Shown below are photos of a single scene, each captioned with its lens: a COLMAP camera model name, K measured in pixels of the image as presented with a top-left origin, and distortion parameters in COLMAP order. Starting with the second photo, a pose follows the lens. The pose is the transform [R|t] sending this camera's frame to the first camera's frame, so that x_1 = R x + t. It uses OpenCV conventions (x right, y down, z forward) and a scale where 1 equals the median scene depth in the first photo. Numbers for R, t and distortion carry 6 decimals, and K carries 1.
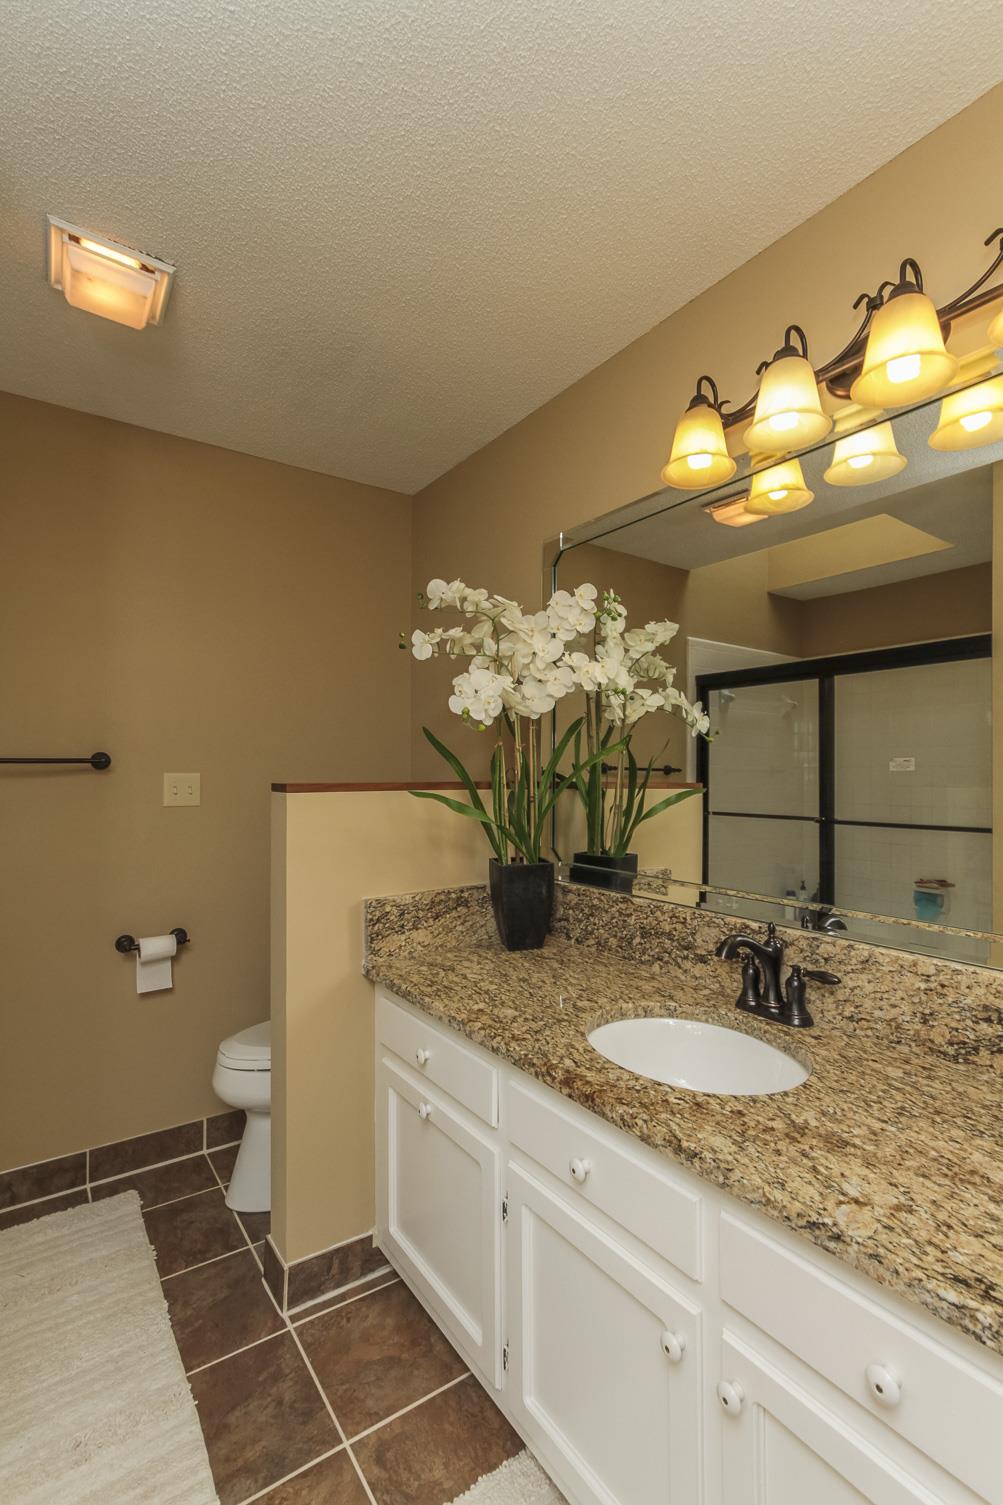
lens RADIAL K [[673.3, 0, 507.0], [0, 673.3, 769.5], [0, 0, 1]] dist [0.004532, -0.000360]
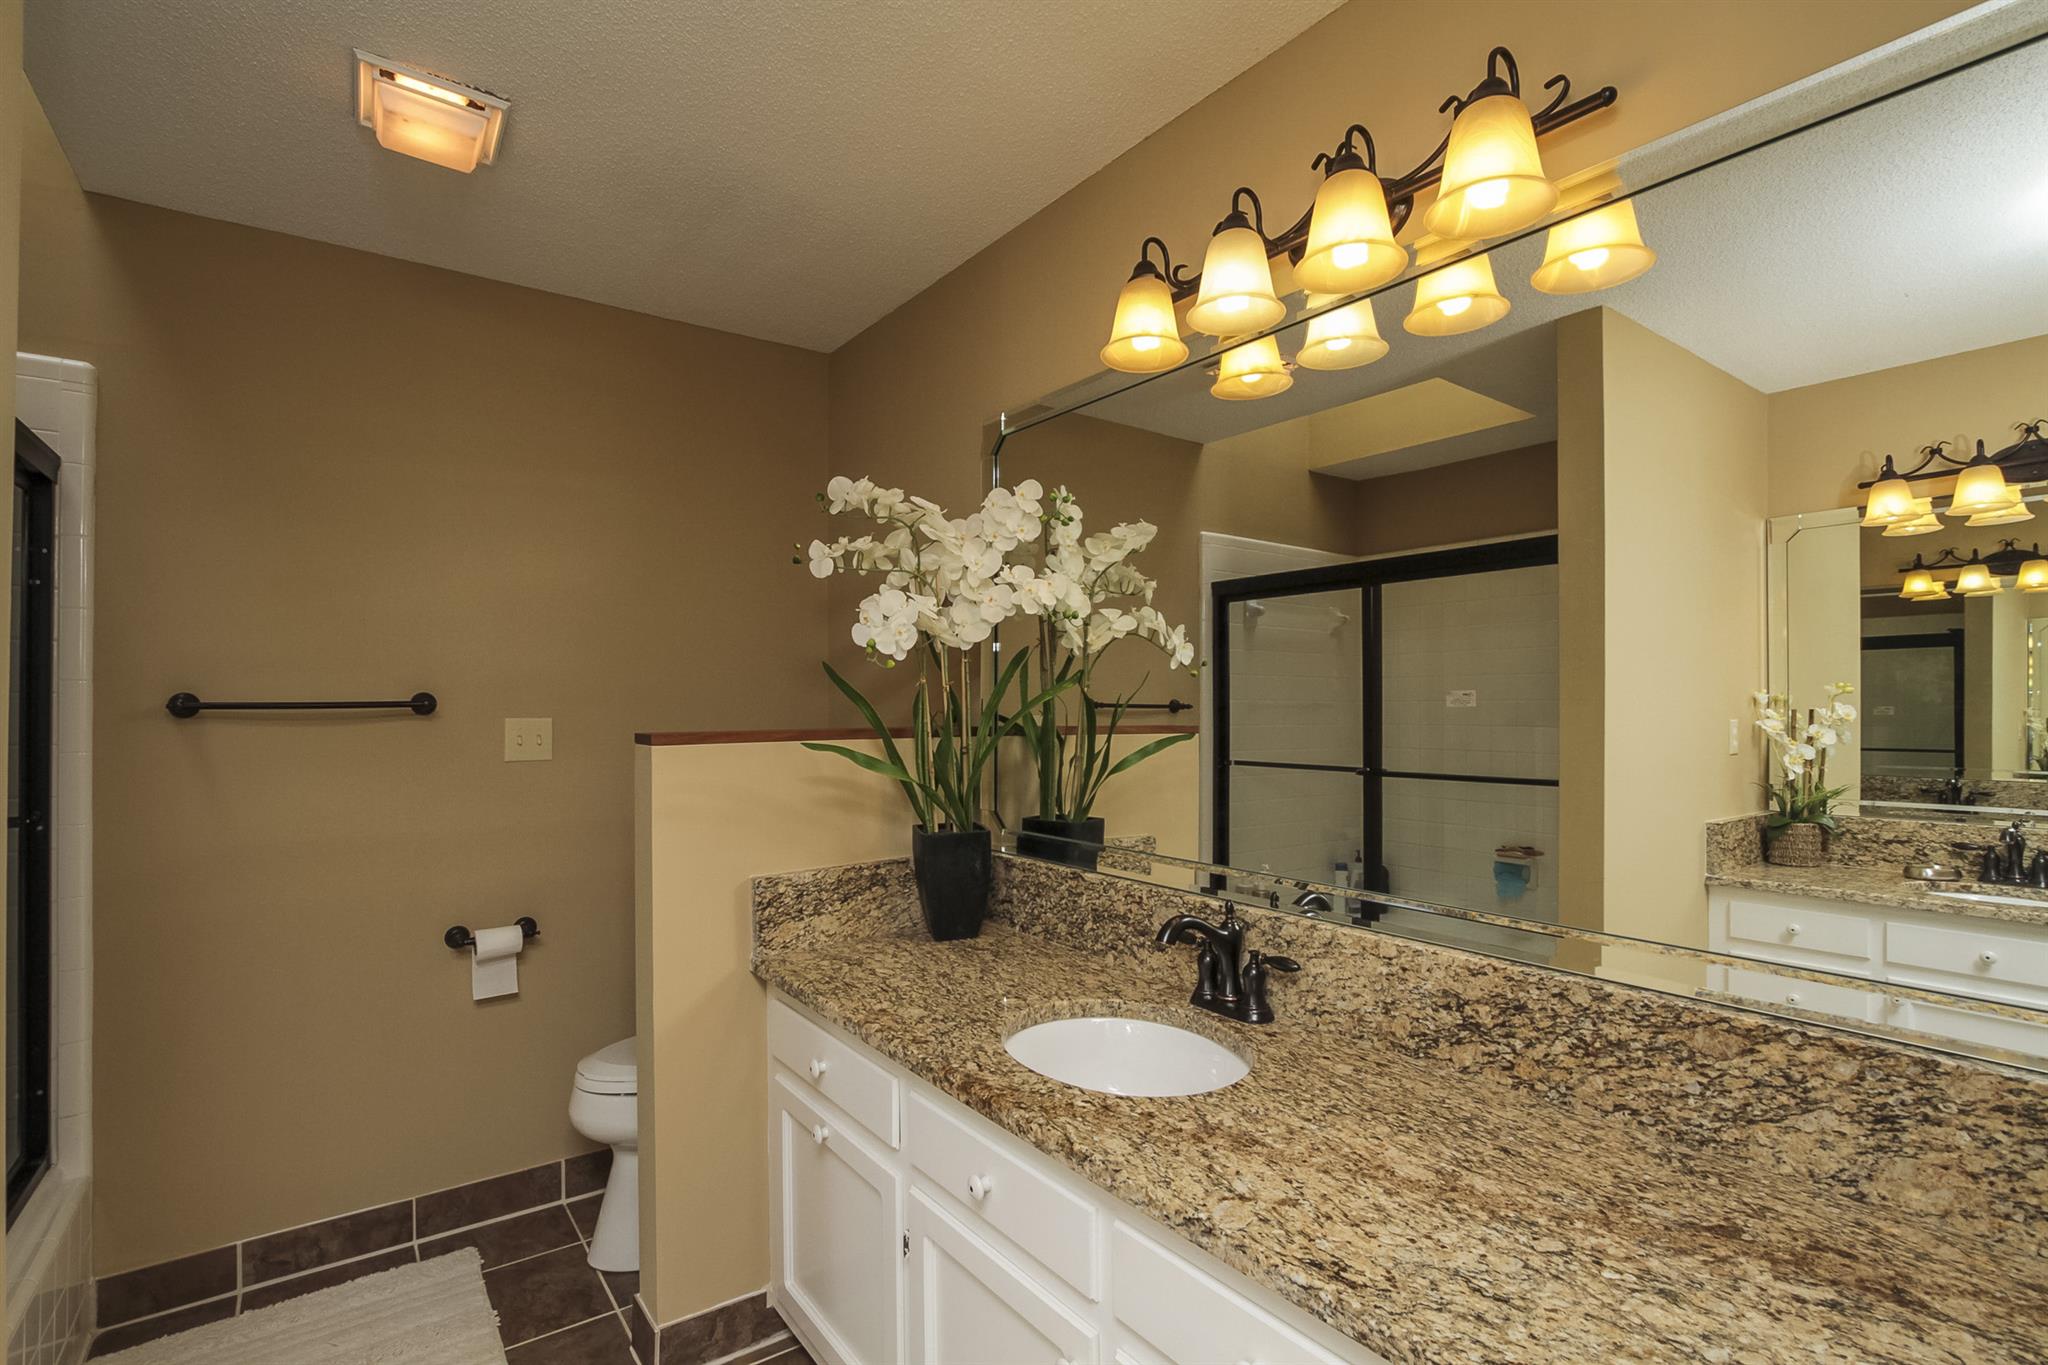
lens RADIAL K [[943.2, 0, 1017.8], [0, 943.2, 699.7], [0, 0, 1]] dist [-0.015180, 0.001068]
pose [[0.999895, -0.006727, 0.012824, 0.095000], [0.006716, 0.999977, 0.000887, -0.018130], [-0.012829, -0.000801, 0.999917, -0.126348]]
